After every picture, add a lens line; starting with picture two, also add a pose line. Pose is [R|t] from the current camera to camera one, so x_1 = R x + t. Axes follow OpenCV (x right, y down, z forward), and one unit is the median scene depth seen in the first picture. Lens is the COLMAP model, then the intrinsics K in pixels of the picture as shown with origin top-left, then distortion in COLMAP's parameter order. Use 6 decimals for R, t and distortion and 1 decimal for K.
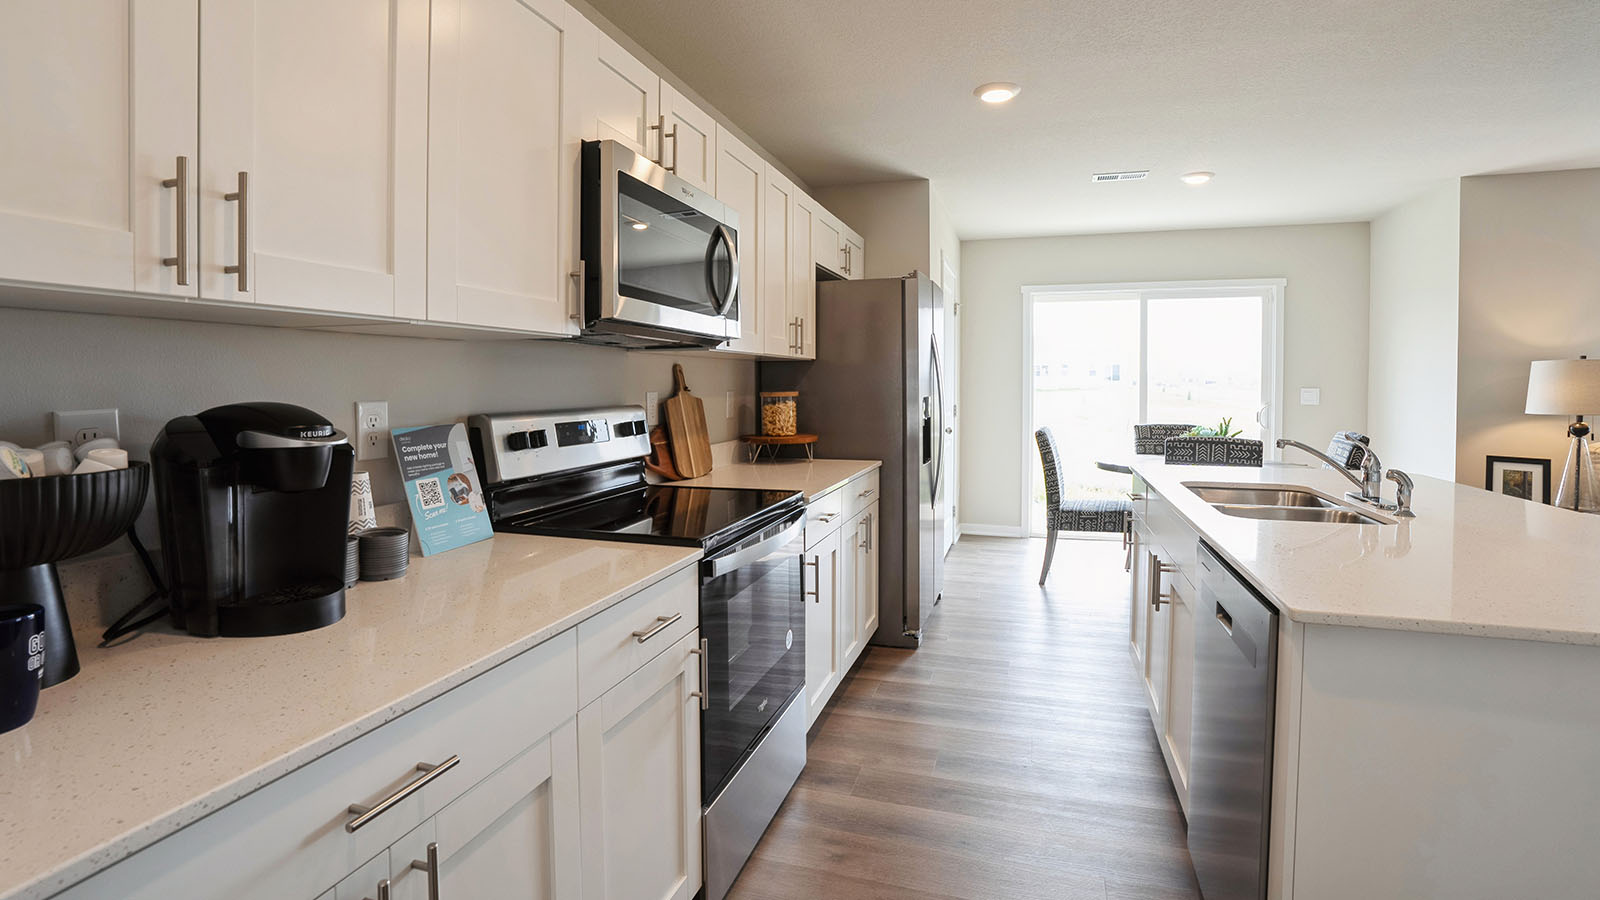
lens RADIAL K [[770.9, 0, 800.0], [0, 770.9, 366.1], [0, 0, 1]] dist [-0.051198, 0.022023]
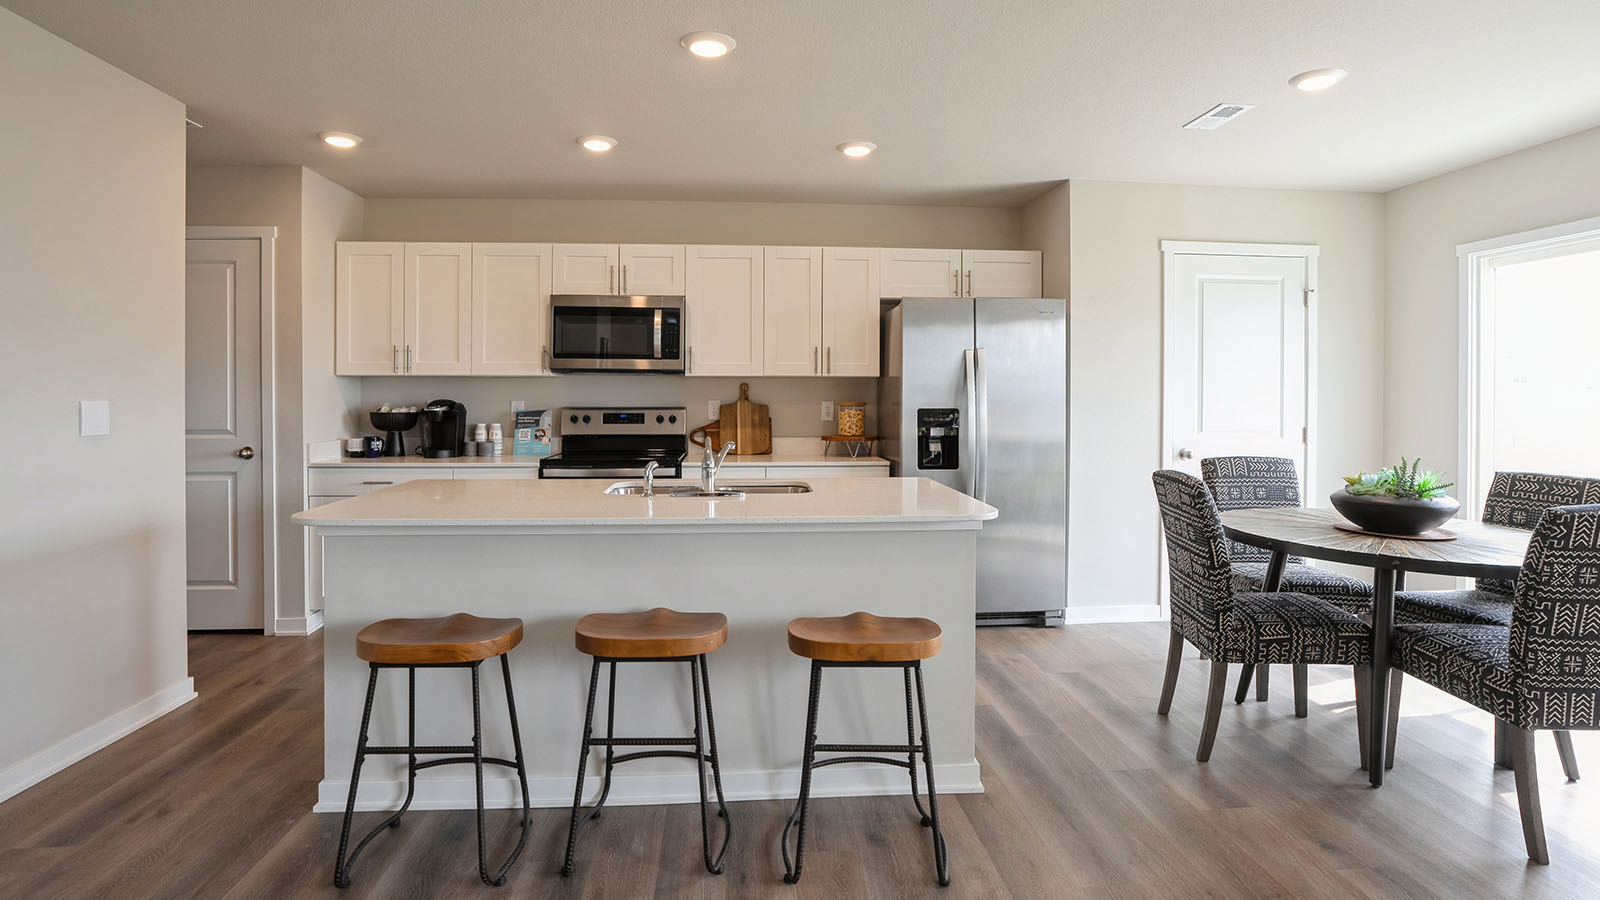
lens RADIAL K [[822.5, 0, 808.3], [0, 822.5, 399.3], [0, 0, 1]] dist [-0.052447, 0.033895]
pose [[0.348528, 0.008315, -0.937261, 1.723168], [0.018392, 0.999707, 0.015708, 0.006998], [0.937118, -0.022713, 0.348273, 0.602083]]
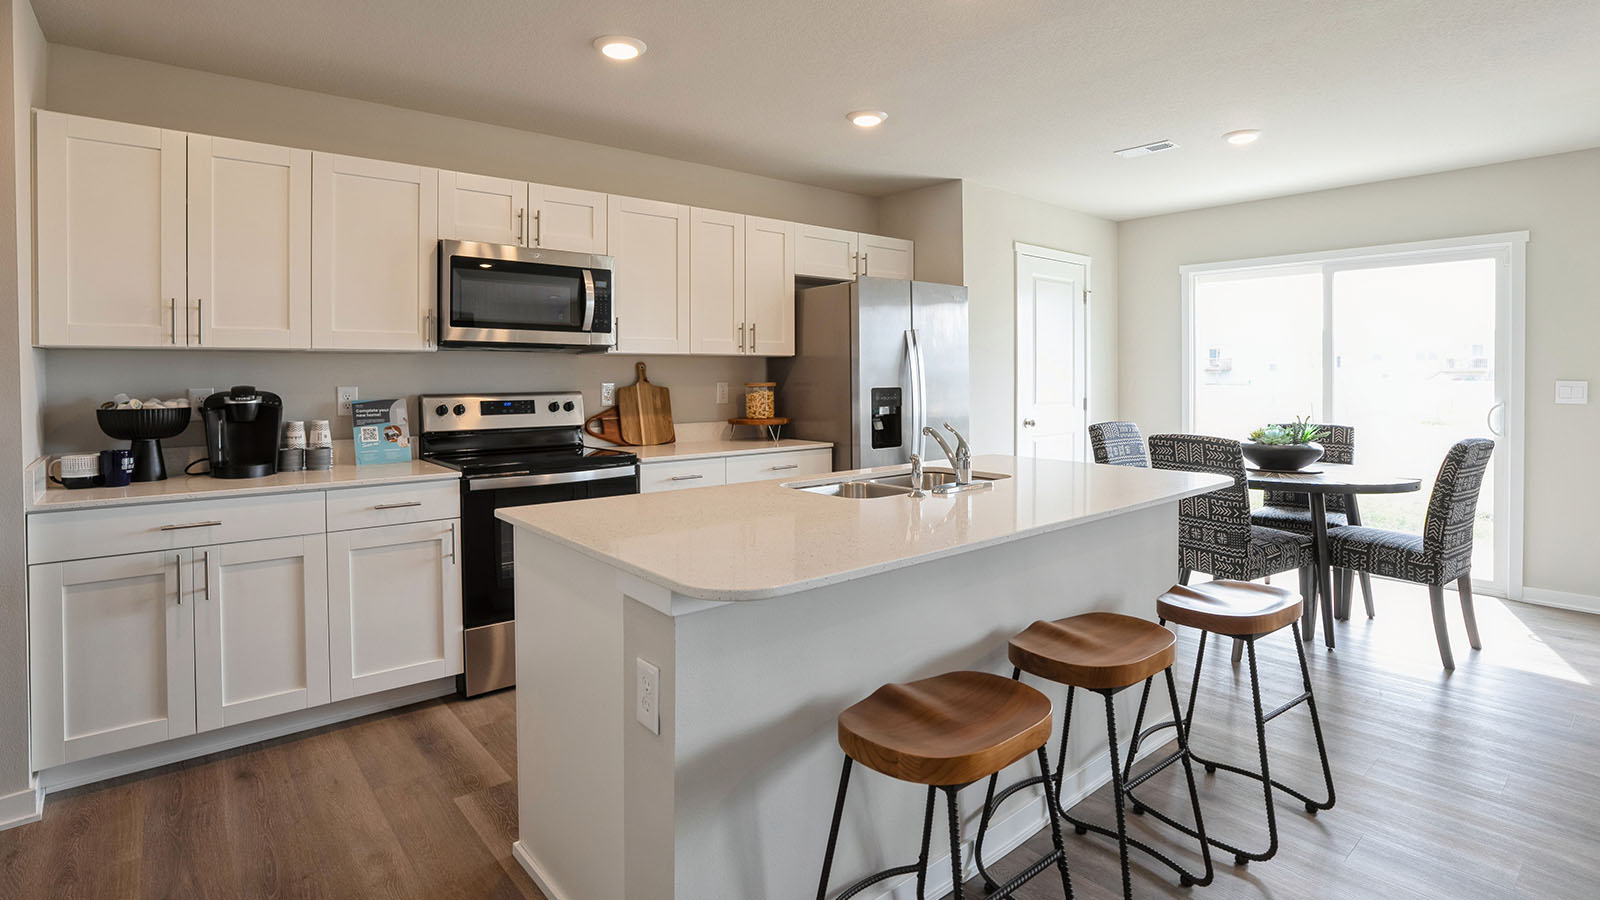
lens RADIAL K [[784.6, 0, 792.9], [0, 784.6, 380.8], [0, 0, 1]] dist [-0.055945, 0.021855]
pose [[0.831773, 0.002424, -0.555110, 0.979976], [0.015844, 0.999479, 0.028104, -0.005649], [0.554889, -0.032171, 0.831302, -0.027138]]
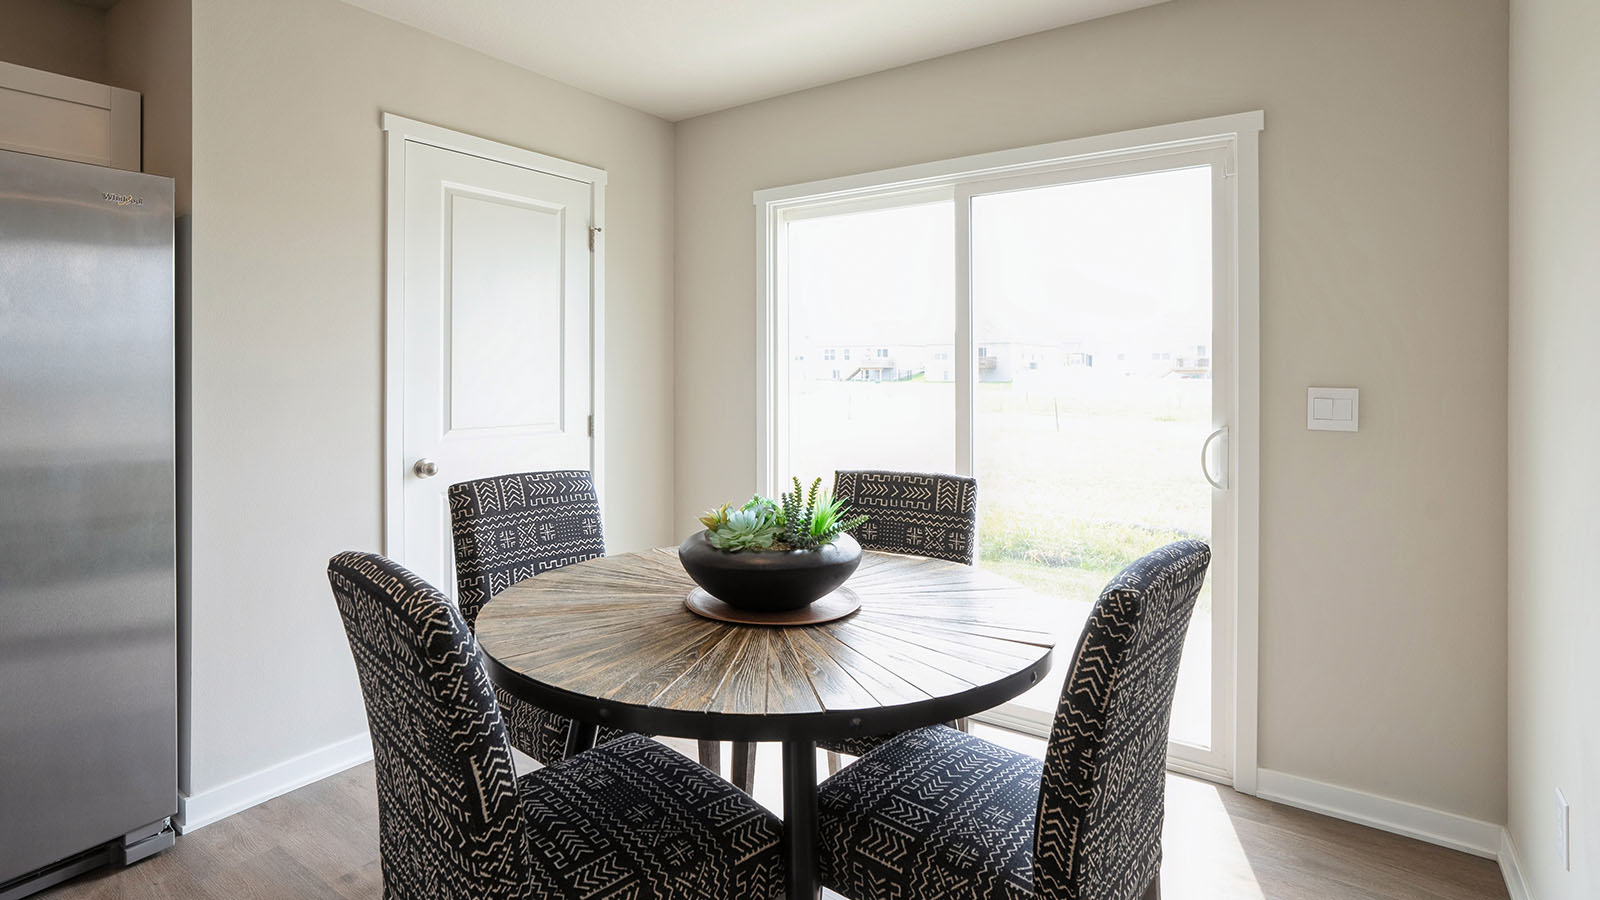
lens RADIAL K [[770.9, 0, 800.0], [0, 770.9, 366.1], [0, 0, 1]] dist [-0.051198, 0.022023]
pose [[0.942314, -0.003524, -0.334713, 1.174936], [0.009179, 0.999841, 0.015314, 0.021856], [0.334606, -0.017503, 0.942196, 1.184382]]
